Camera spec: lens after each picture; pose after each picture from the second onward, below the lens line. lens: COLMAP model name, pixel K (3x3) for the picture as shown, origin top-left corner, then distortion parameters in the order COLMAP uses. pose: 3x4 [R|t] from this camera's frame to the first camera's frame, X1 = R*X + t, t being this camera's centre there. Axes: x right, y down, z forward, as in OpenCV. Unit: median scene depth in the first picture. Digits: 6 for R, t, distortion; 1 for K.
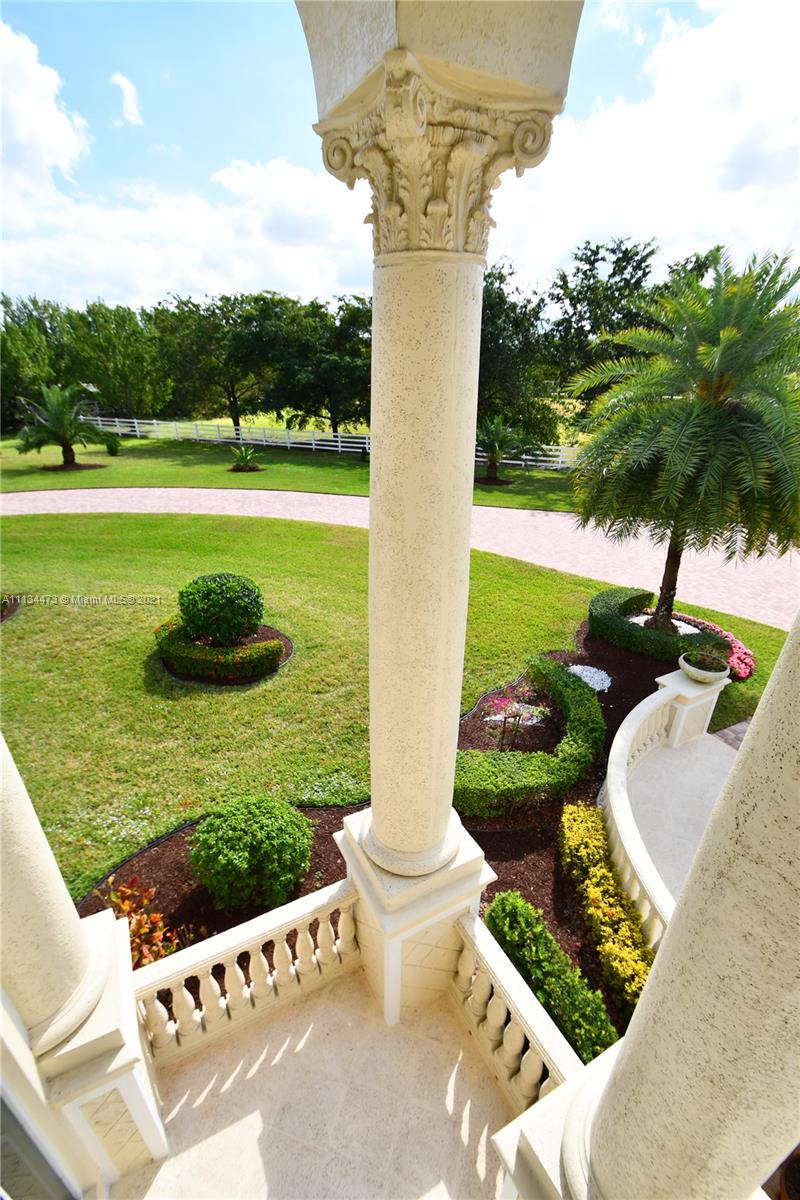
lens RADIAL K [[523.8, 0, 402.0], [0, 523.8, 640.5], [0, 0, 1]] dist [0.004942, -0.011925]
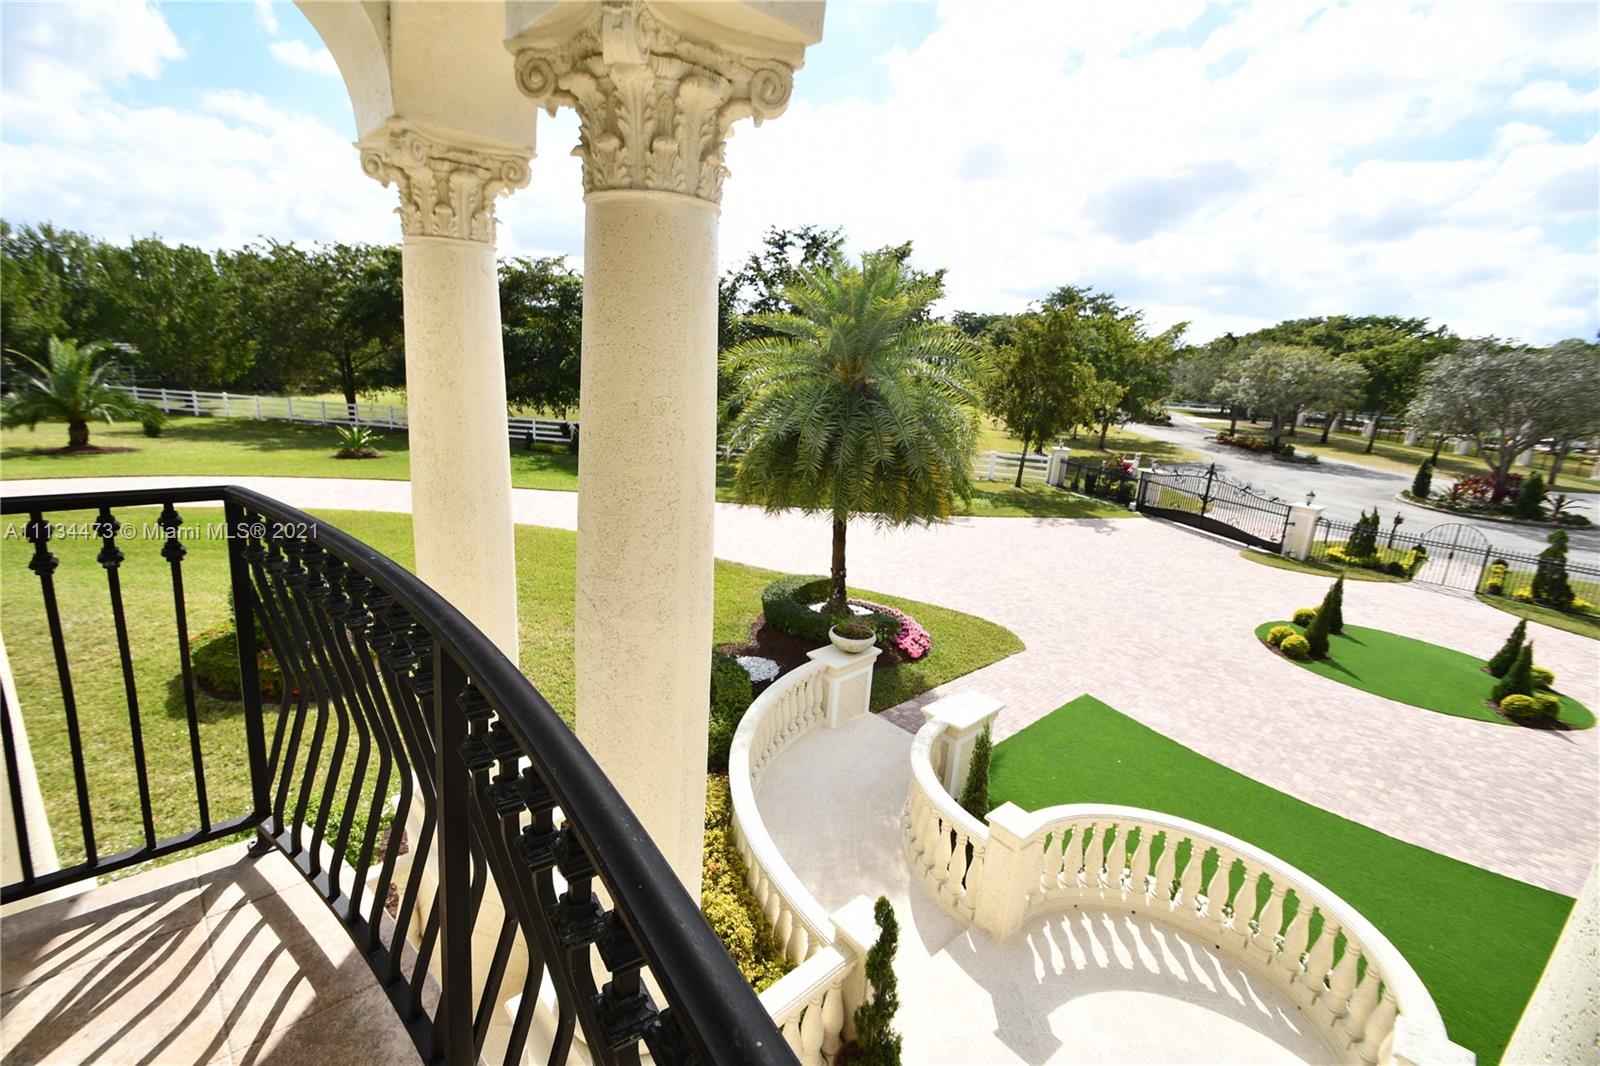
lens RADIAL K [[698.4, 0, 766.8], [0, 698.4, 545.2], [0, 0, 1]] dist [0.004942, -0.011925]
pose [[0.971618, -0.016947, 0.235947, 0.062868], [0.064904, 0.978252, -0.197006, 0.063994], [-0.227476, 0.206728, 0.951587, -0.107335]]
